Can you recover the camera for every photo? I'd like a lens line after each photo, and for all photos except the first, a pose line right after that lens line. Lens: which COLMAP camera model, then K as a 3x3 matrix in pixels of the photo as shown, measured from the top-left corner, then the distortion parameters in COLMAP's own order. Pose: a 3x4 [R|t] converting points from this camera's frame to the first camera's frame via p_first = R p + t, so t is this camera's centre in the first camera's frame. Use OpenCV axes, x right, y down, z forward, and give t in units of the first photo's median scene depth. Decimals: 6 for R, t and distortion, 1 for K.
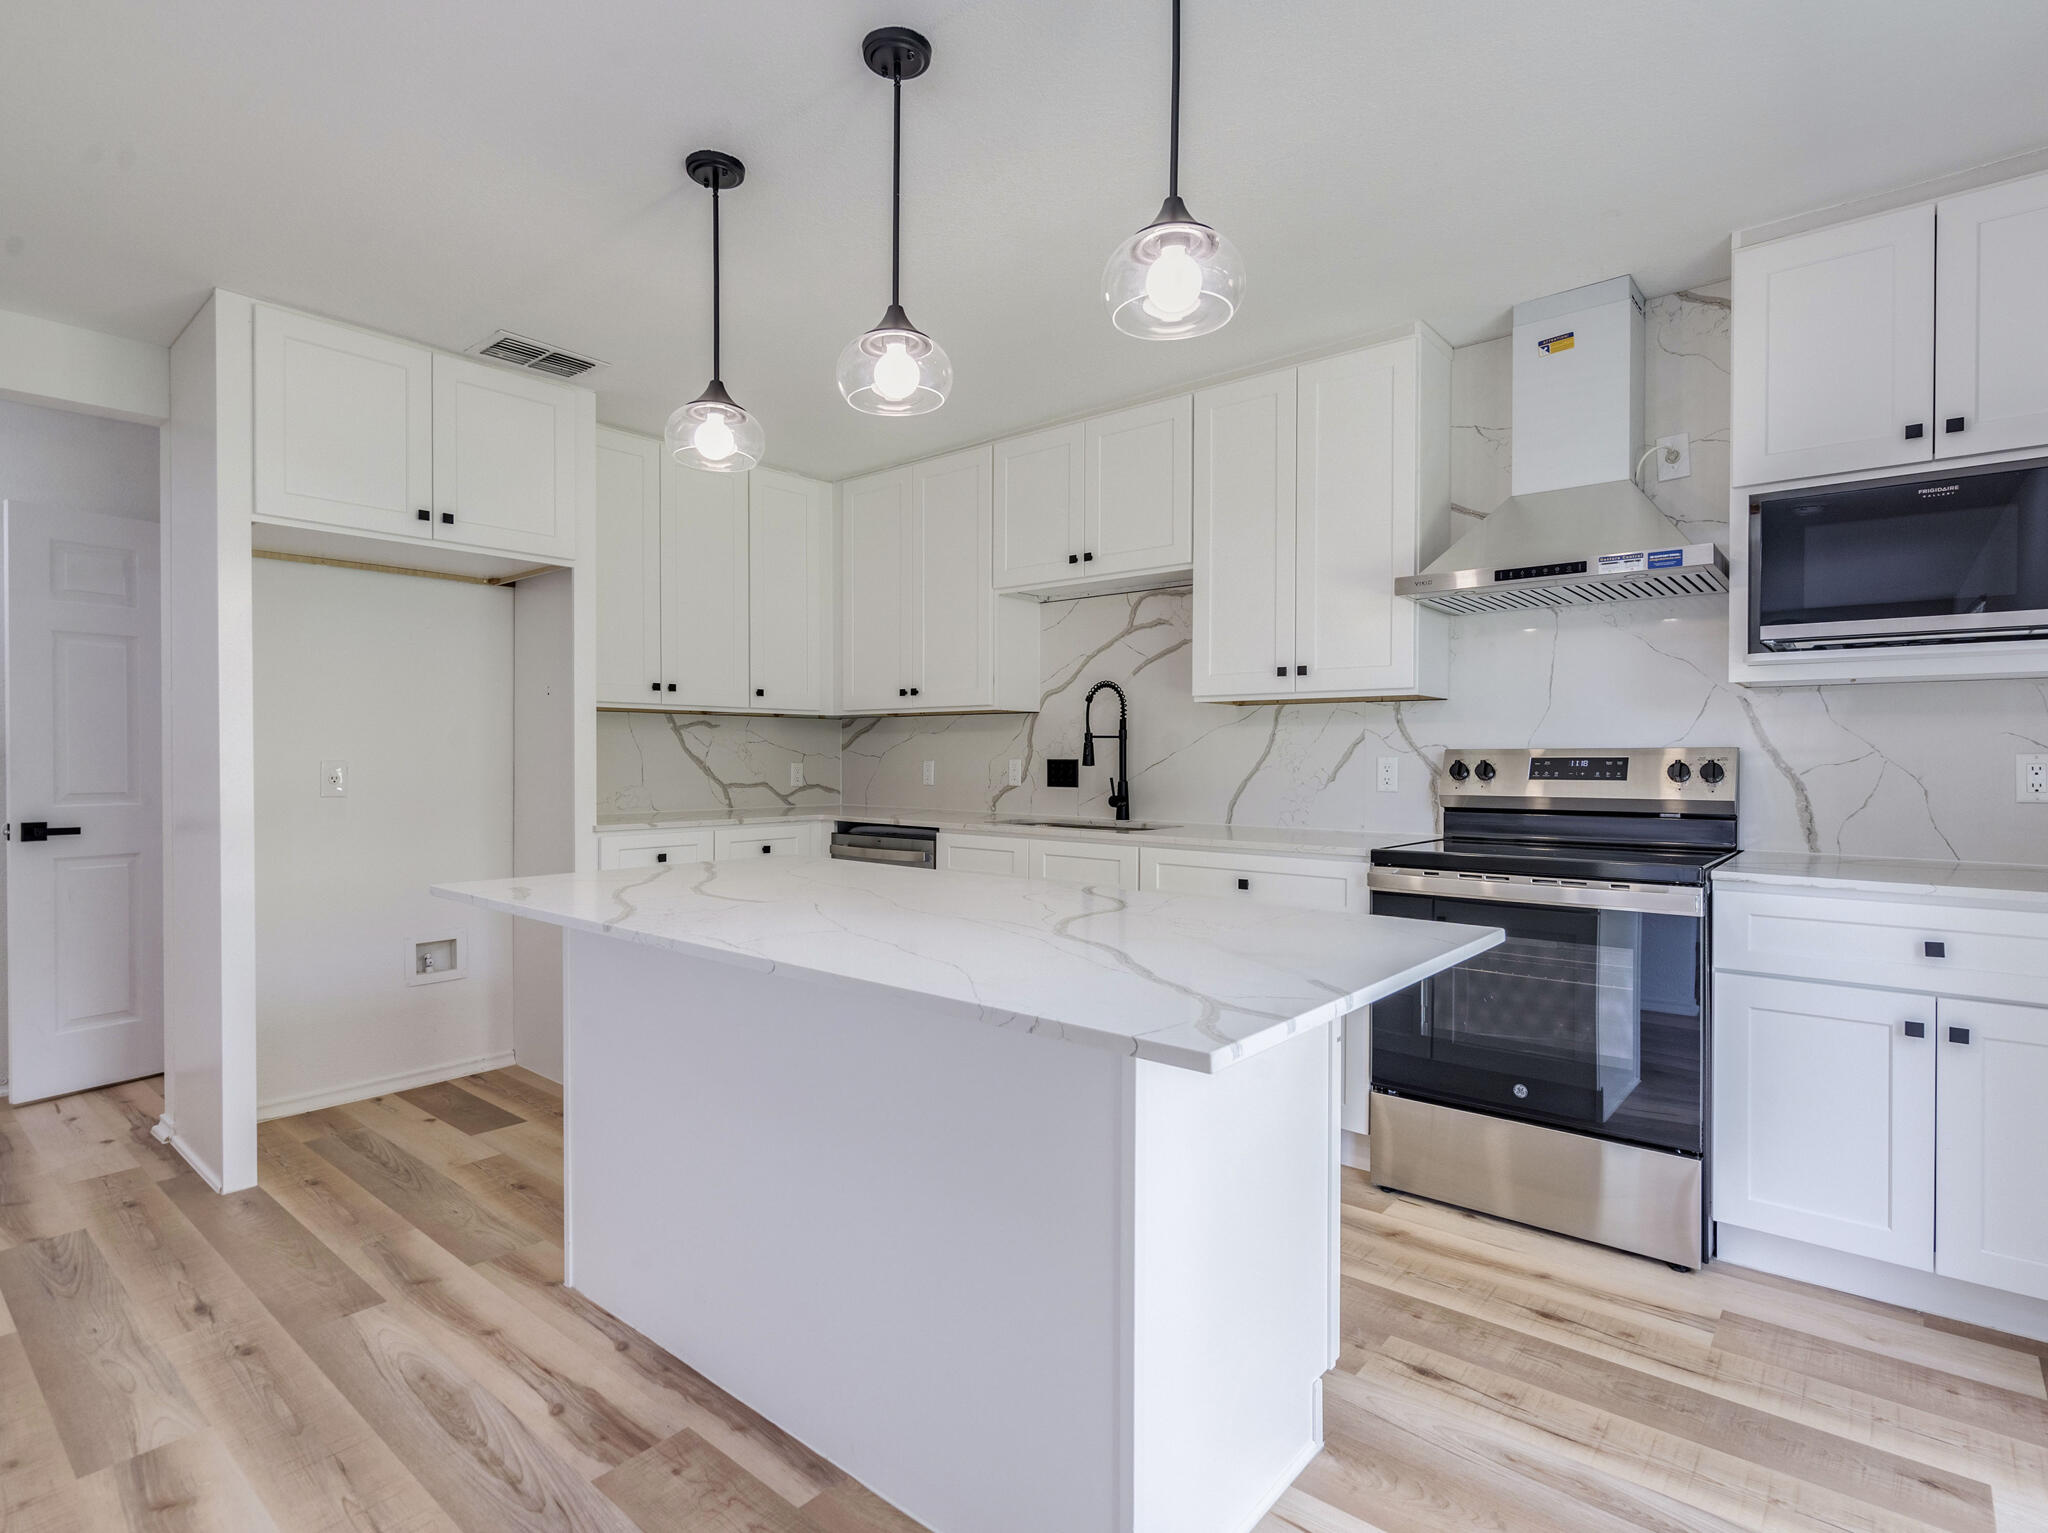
lens RADIAL K [[1107.5, 0, 1024.0], [0, 1107.5, 766.5], [0, 0, 1]] dist [0.047154, -0.000287]
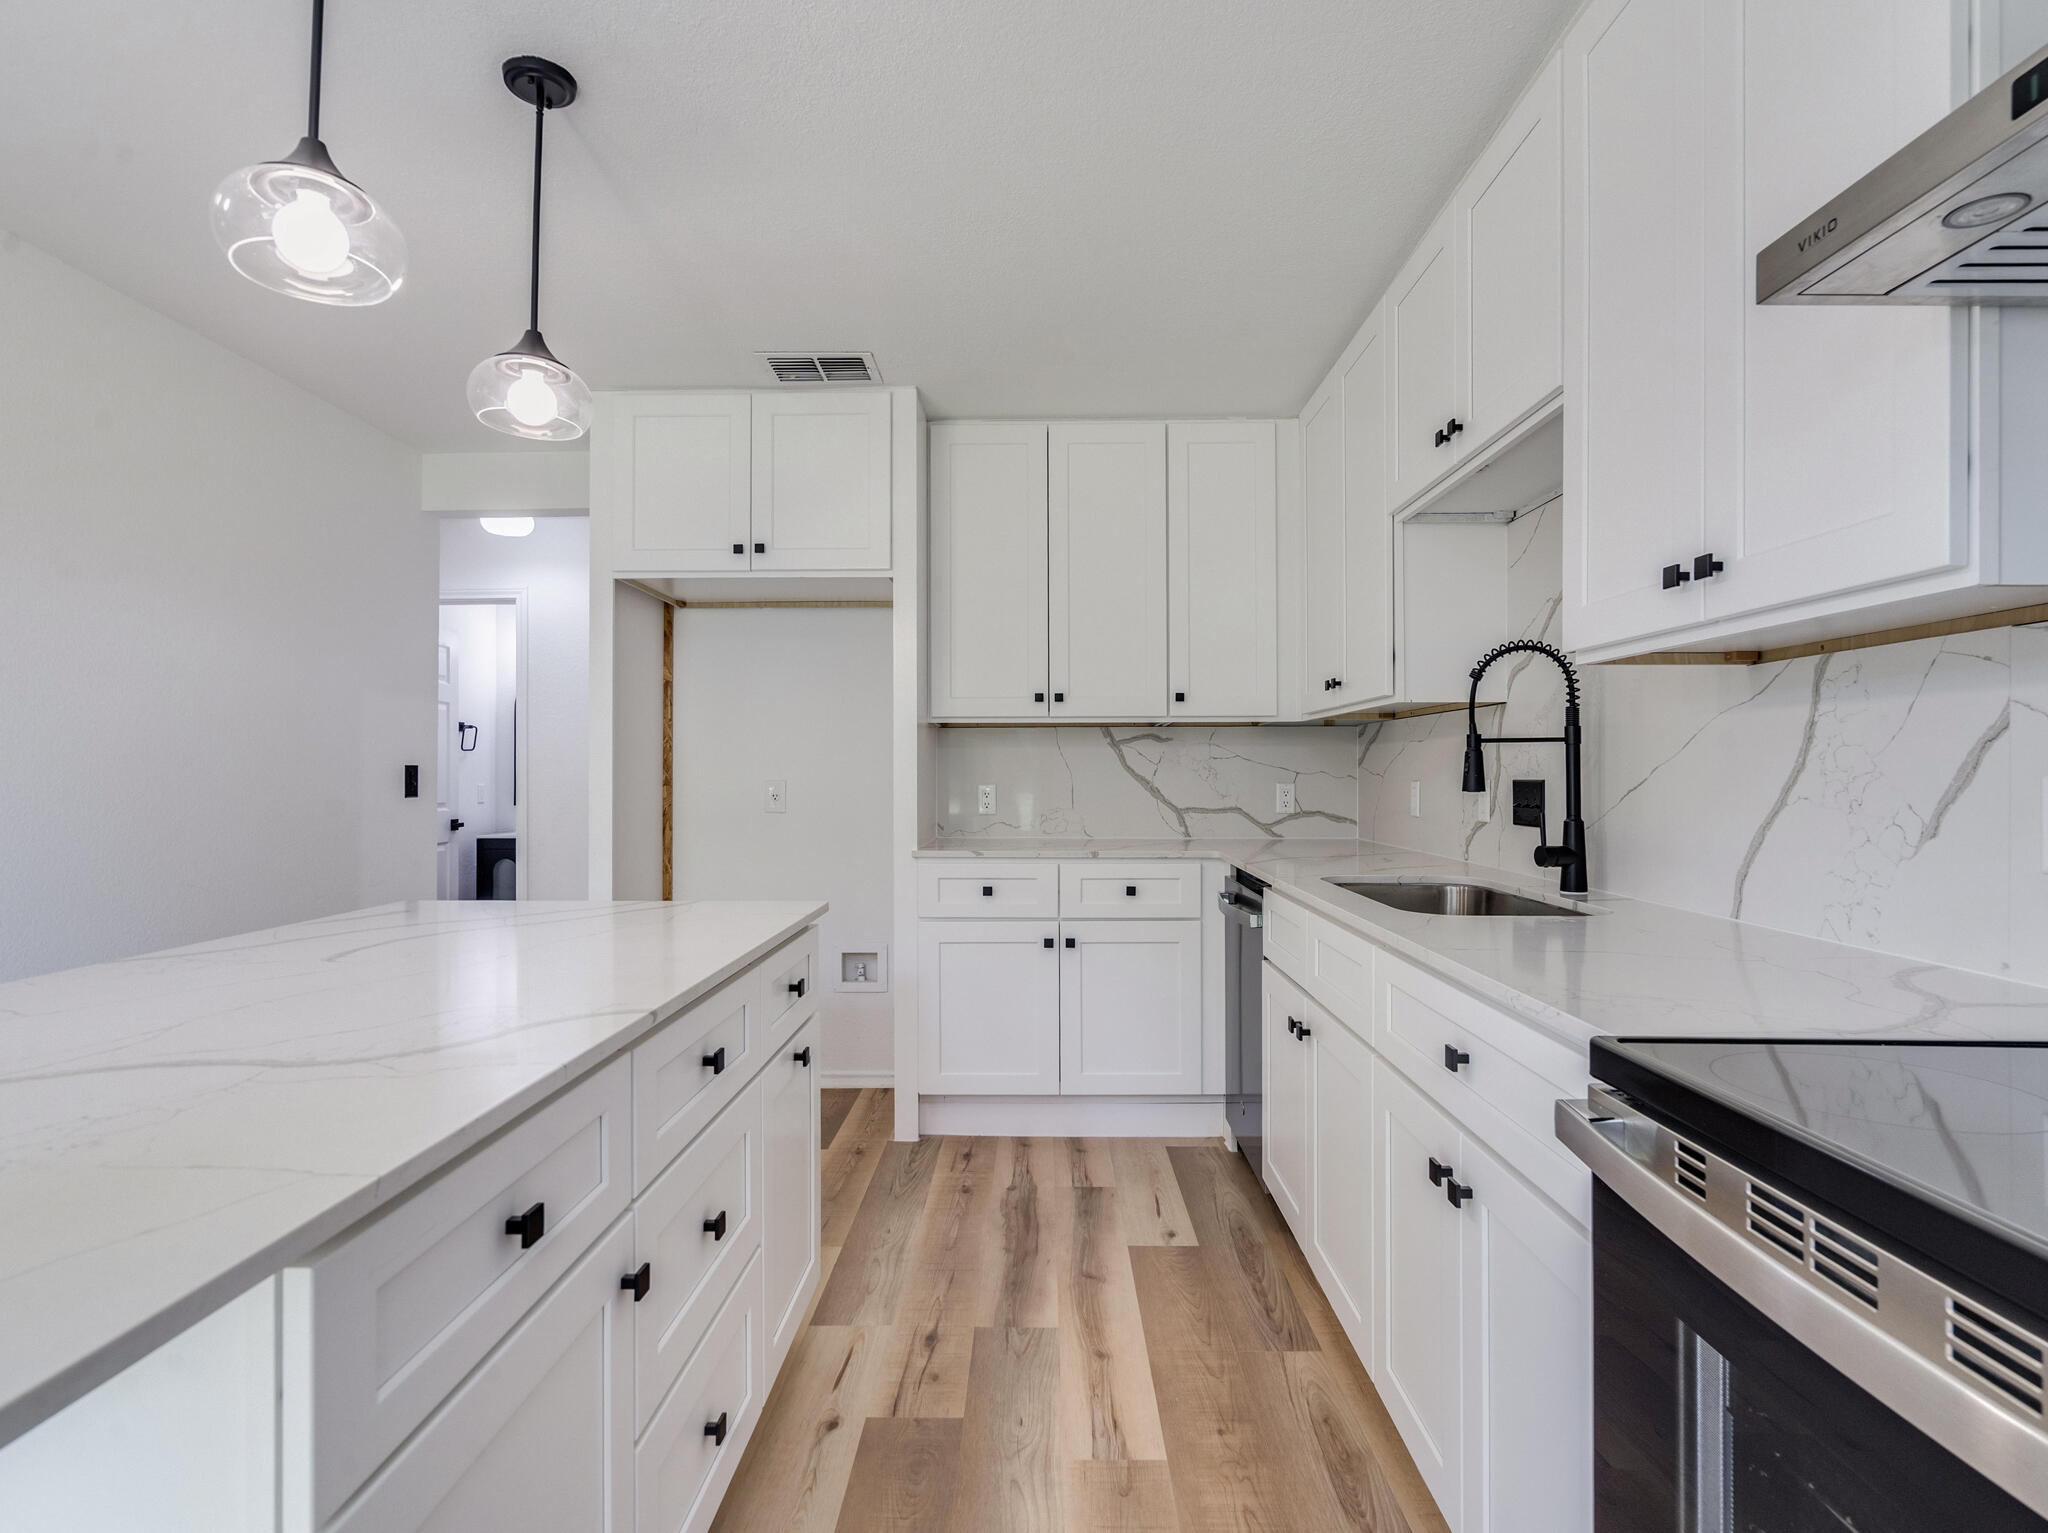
lens RADIAL K [[1107.5, 0, 1024.0], [0, 1107.5, 766.5], [0, 0, 1]] dist [0.047154, -0.000287]
pose [[0.612291, -0.007648, -0.790596, 0.336294], [-0.005233, 0.999892, -0.013726, -0.003975], [0.790616, 0.012542, 0.612184, 0.418780]]
